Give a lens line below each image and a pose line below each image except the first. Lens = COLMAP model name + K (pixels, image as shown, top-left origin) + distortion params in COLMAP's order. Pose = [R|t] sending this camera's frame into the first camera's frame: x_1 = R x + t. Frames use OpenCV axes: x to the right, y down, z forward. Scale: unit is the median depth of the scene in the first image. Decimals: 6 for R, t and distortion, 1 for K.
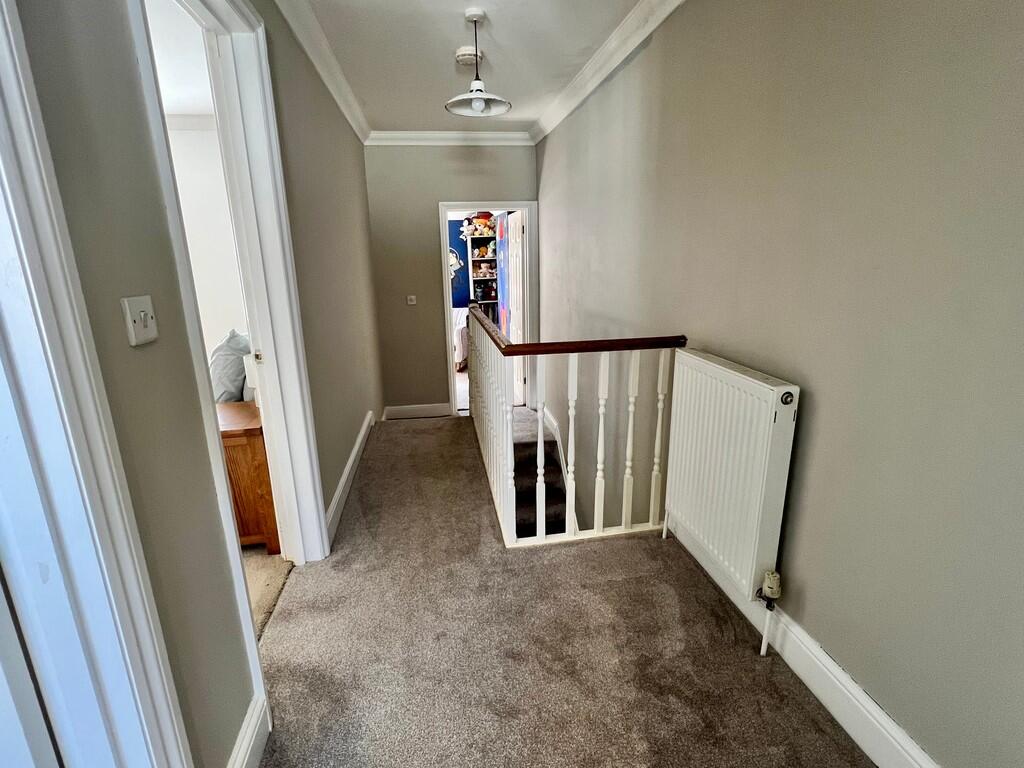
lens RADIAL K [[506.7, 0, 510.9], [0, 506.7, 385.8], [0, 0, 1]] dist [-0.004666, 0.000648]
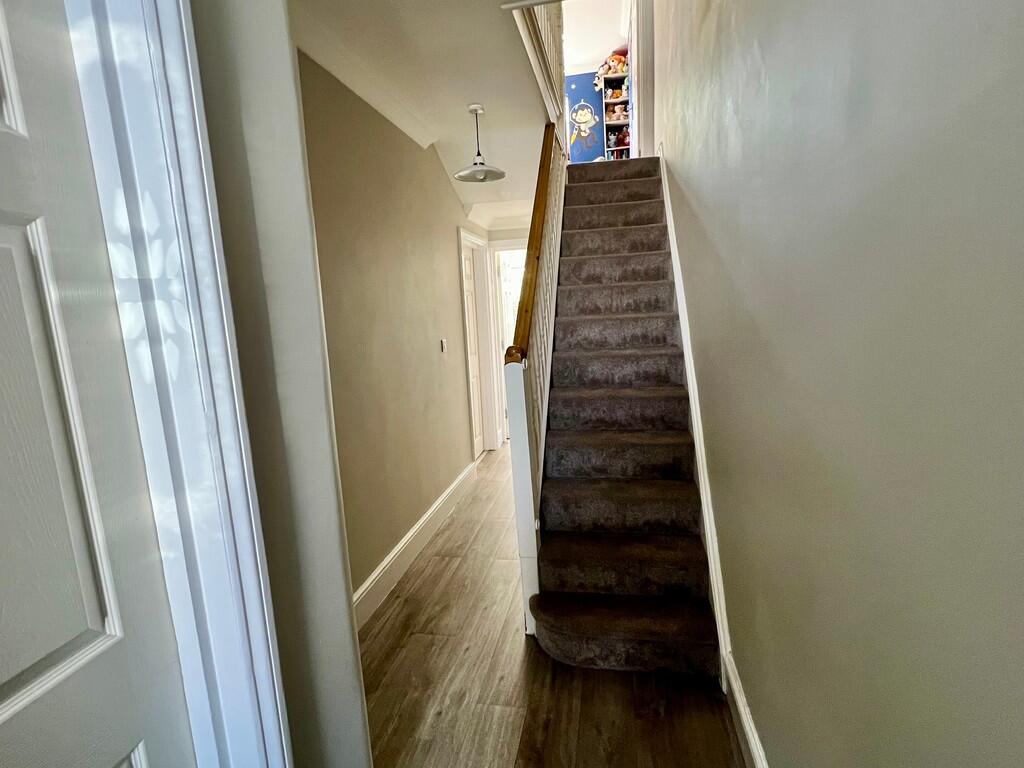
lens RADIAL K [[506.7, 0, 512.4], [0, 506.7, 379.4], [0, 0, 1]] dist [-0.004666, 0.000648]
pose [[0.941072, 0.023584, -0.337382, 0.090285], [-0.052395, 0.995689, -0.076545, 0.343316], [0.334122, 0.089712, 0.938251, 0.102577]]
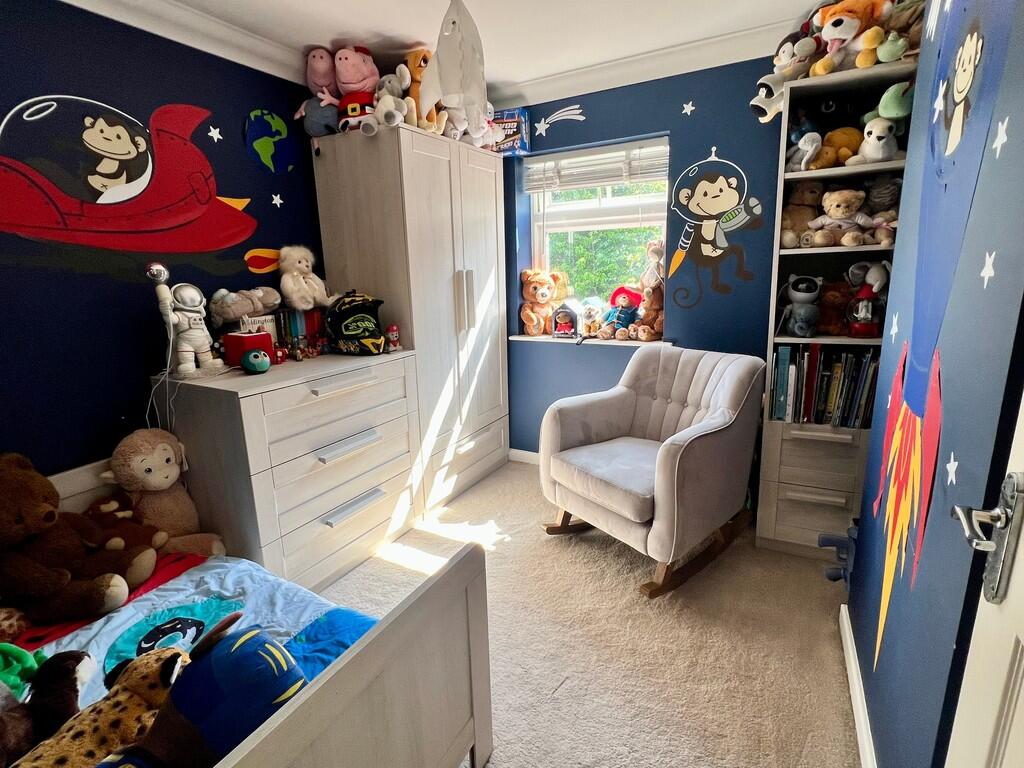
lens RADIAL K [[506.7, 0, 509.5], [0, 506.7, 383.2], [0, 0, 1]] dist [-0.004666, 0.000648]
pose [[0.797775, 0.127986, -0.589215, -0.022972], [-0.139251, 0.989903, 0.026481, -0.130469], [0.586655, 0.060923, 0.807542, 0.704866]]
